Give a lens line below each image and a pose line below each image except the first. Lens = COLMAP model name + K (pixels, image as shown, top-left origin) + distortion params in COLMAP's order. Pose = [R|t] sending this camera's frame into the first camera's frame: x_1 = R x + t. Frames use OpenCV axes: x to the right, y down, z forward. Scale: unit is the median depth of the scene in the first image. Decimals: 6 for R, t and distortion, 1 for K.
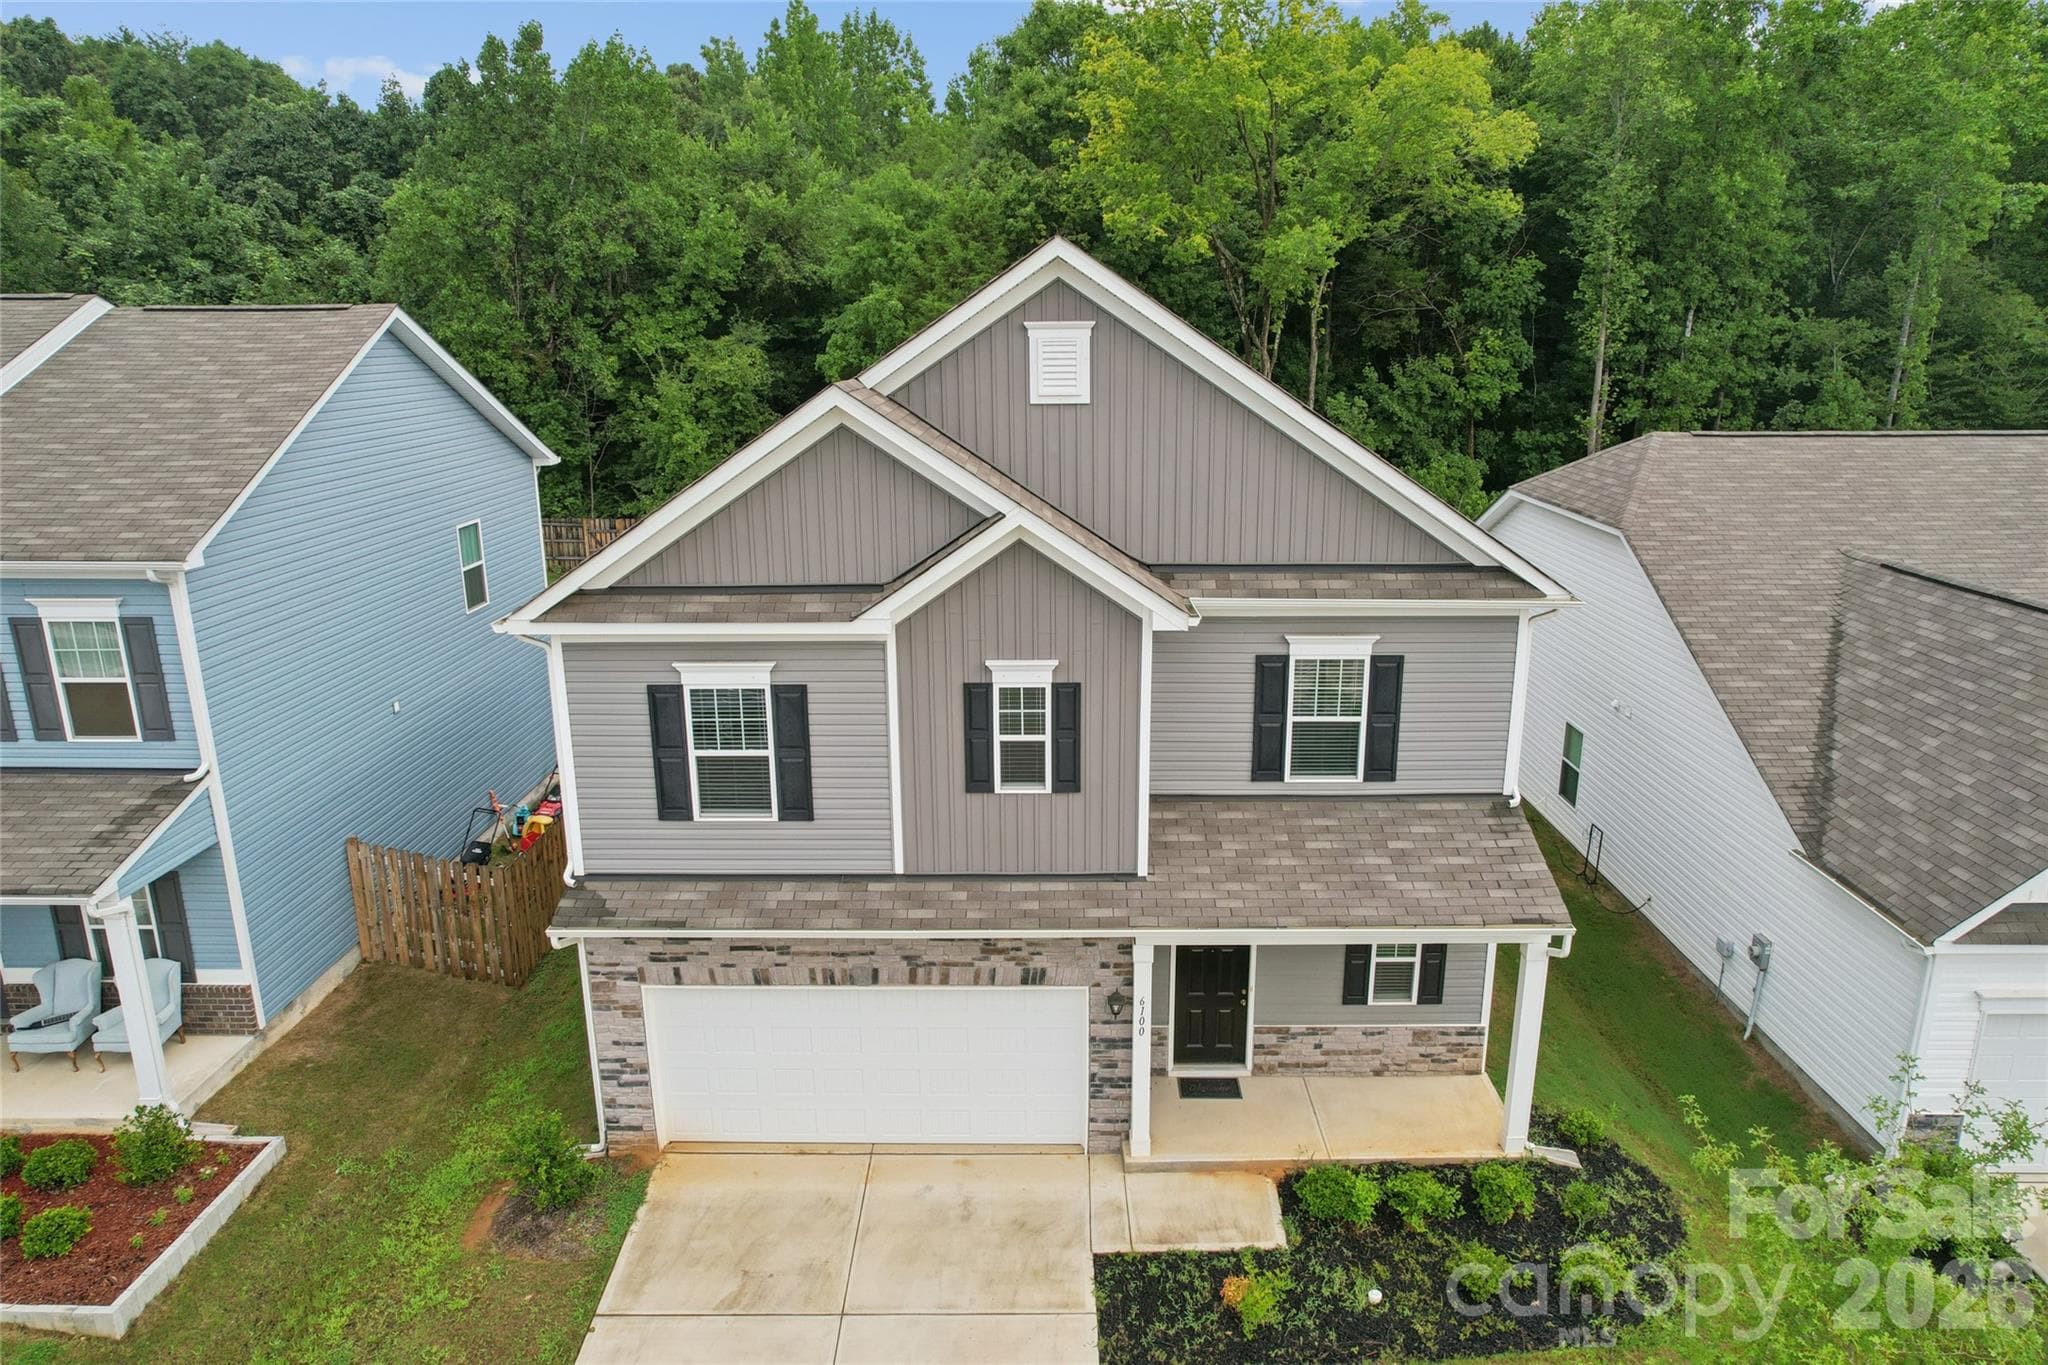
lens RADIAL K [[1341.0, 0, 1047.5], [0, 1341.0, 546.0], [0, 0, 1]] dist [-0.025534, 0.001162]
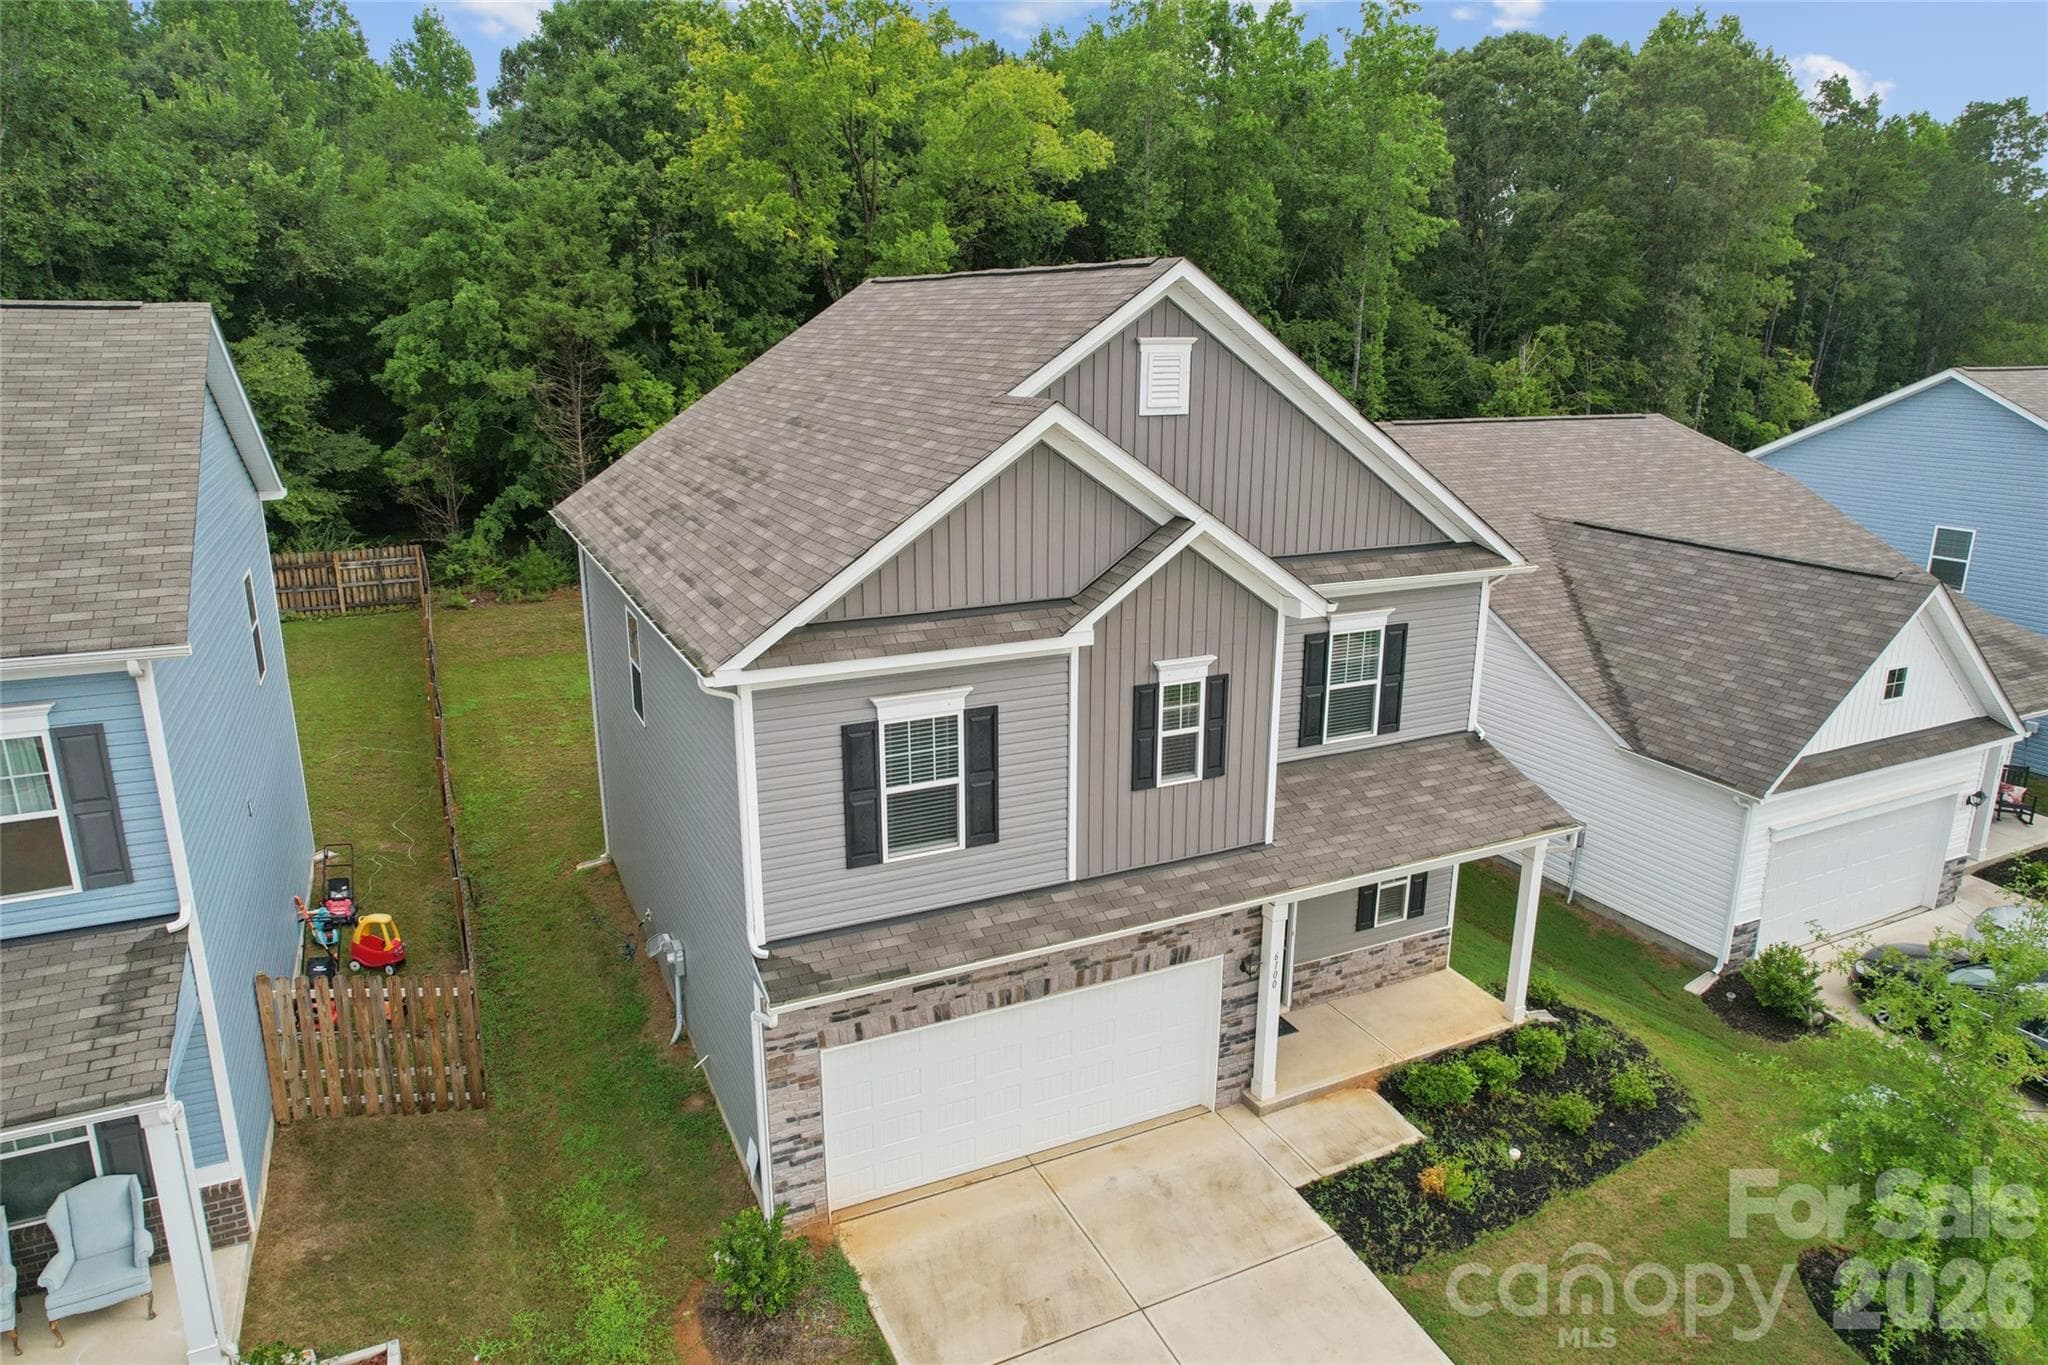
lens RADIAL K [[1341.0, 0, 1047.5], [0, 1341.0, 546.0], [0, 0, 1]] dist [-0.025534, 0.001162]
pose [[0.893178, -0.065445, 0.444916, -0.554717], [0.064174, 0.997778, 0.017937, -0.027742], [-0.445101, 0.012531, 0.895393, 0.093007]]
